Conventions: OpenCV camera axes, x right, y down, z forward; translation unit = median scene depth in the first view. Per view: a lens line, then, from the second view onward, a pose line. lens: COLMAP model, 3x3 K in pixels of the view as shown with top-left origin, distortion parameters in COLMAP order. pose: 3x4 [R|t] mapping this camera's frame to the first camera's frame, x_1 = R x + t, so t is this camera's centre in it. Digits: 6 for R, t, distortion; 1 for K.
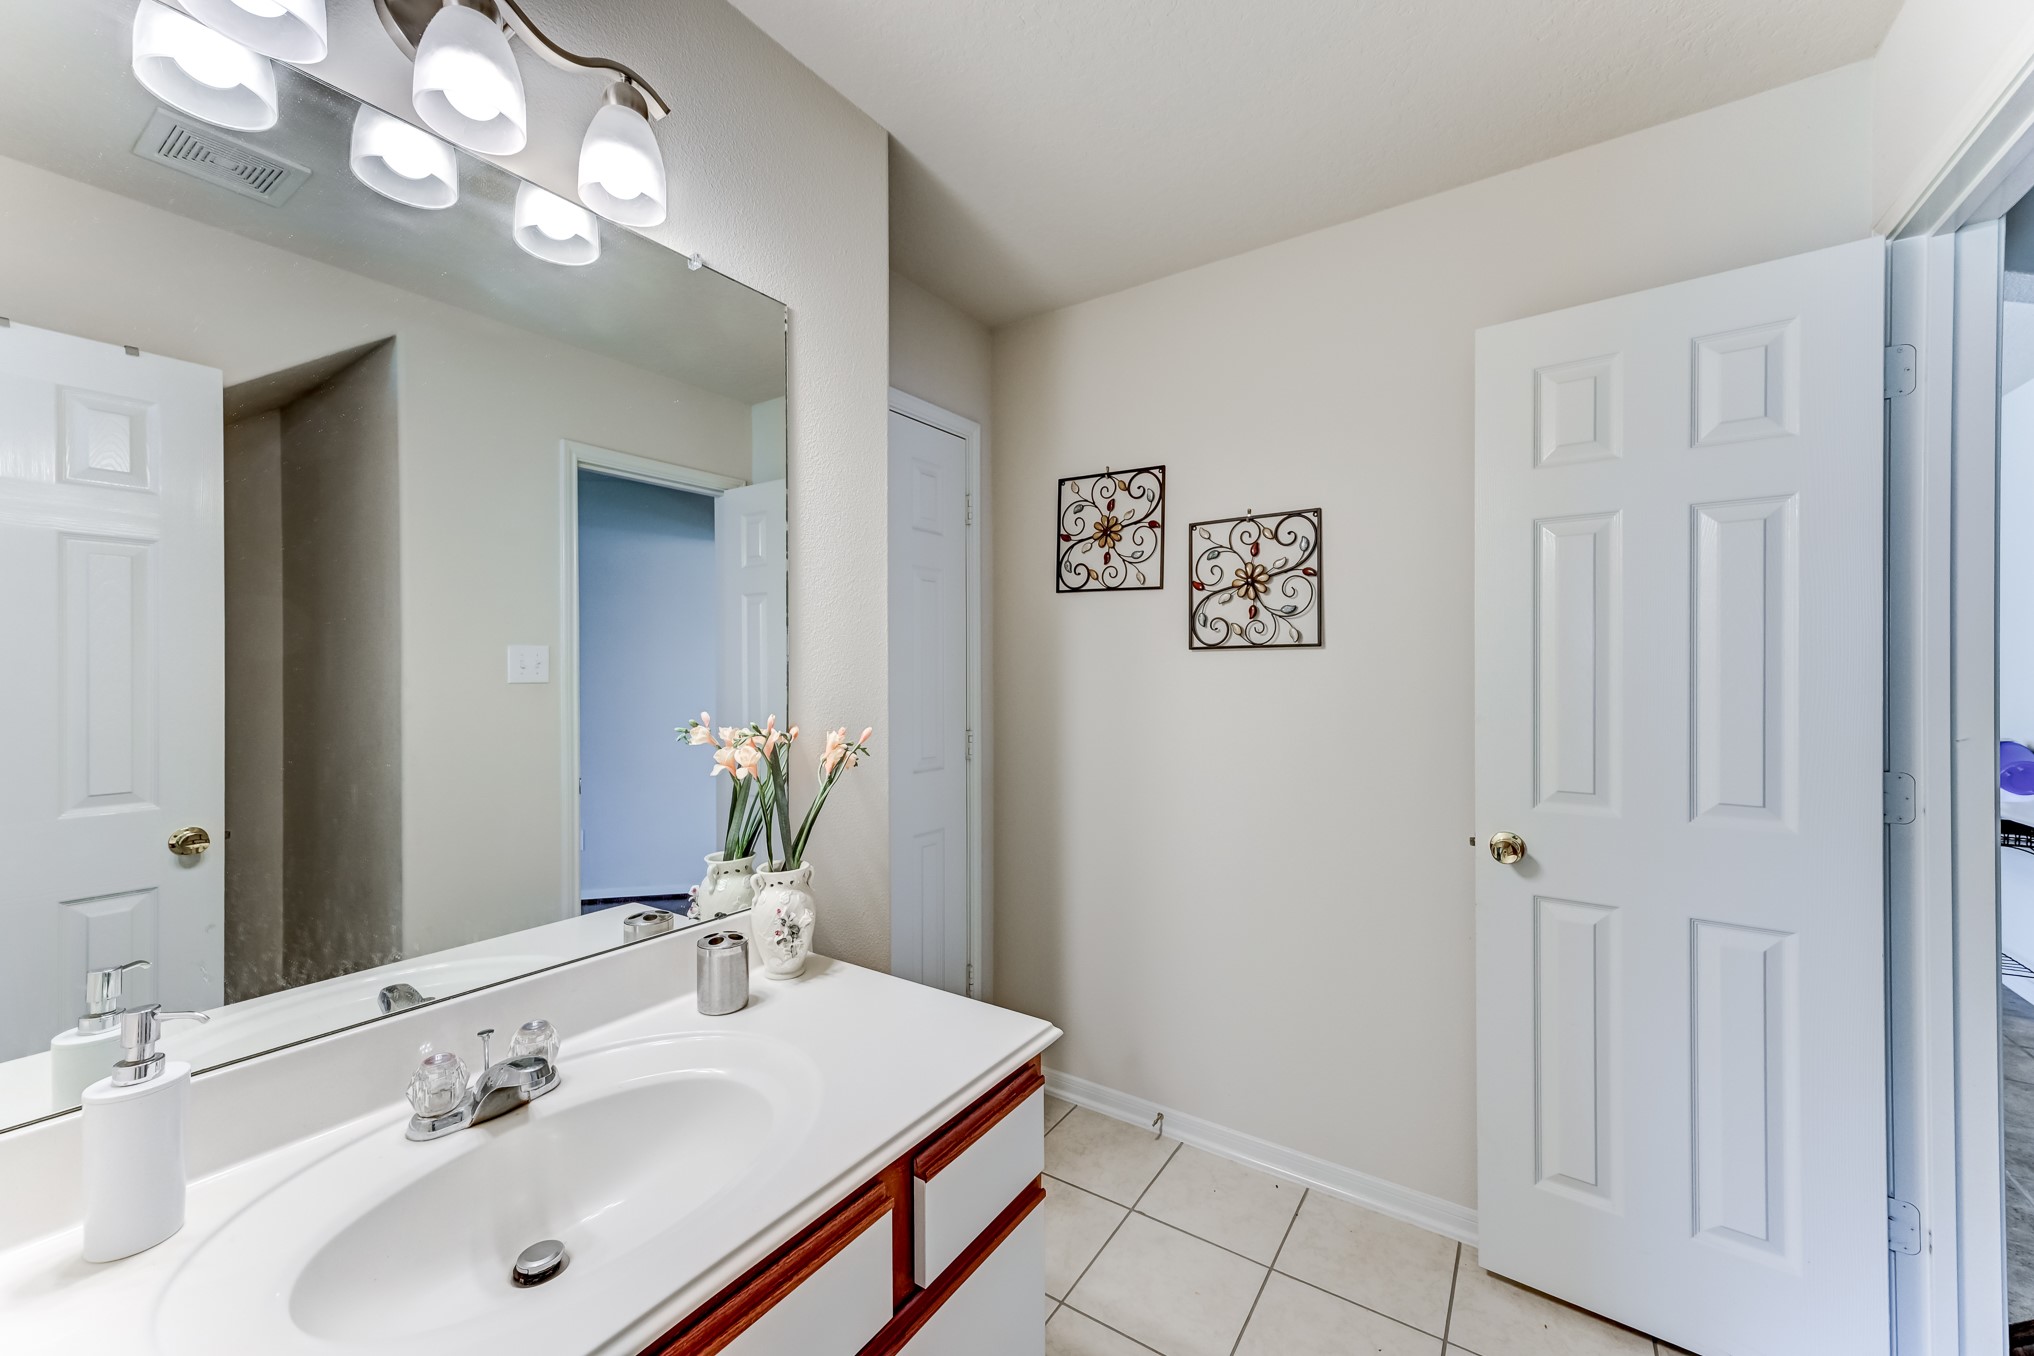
lens RADIAL K [[794.3, 0, 1018.0], [0, 794.3, 678.2], [0, 0, 1]] dist [0.007542, 0.000794]
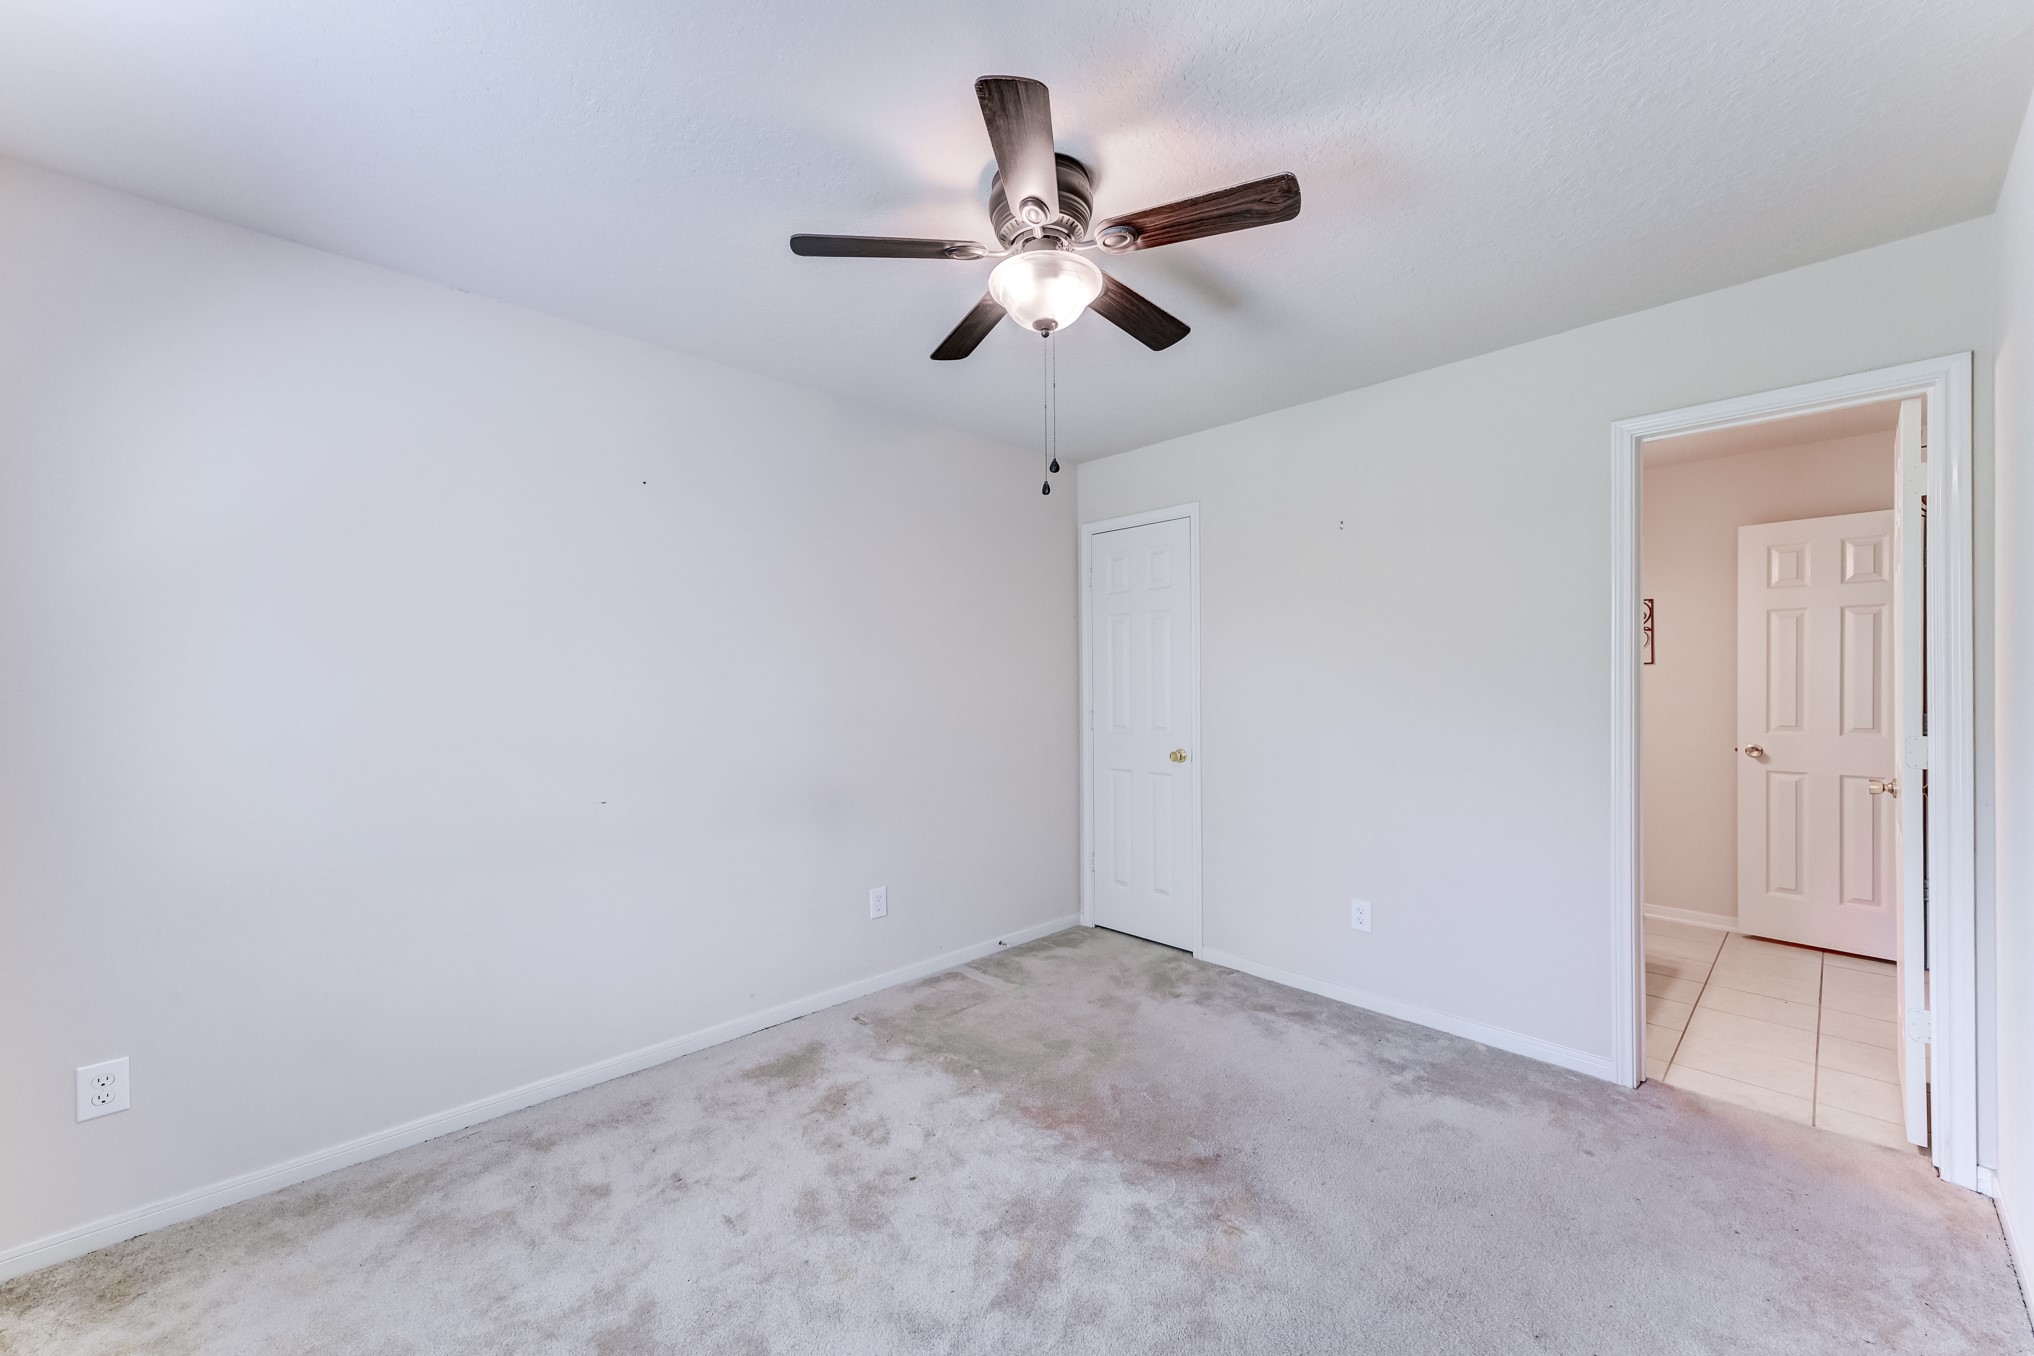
lens RADIAL K [[794.3, 0, 1026.3], [0, 794.3, 690.6], [0, 0, 1]] dist [0.007542, 0.000794]
pose [[0.978717, 0.000567, -0.205215, -1.010196], [0.000047, 0.999996, 0.002988, 0.030229], [0.205216, -0.002934, 0.978712, -1.762503]]
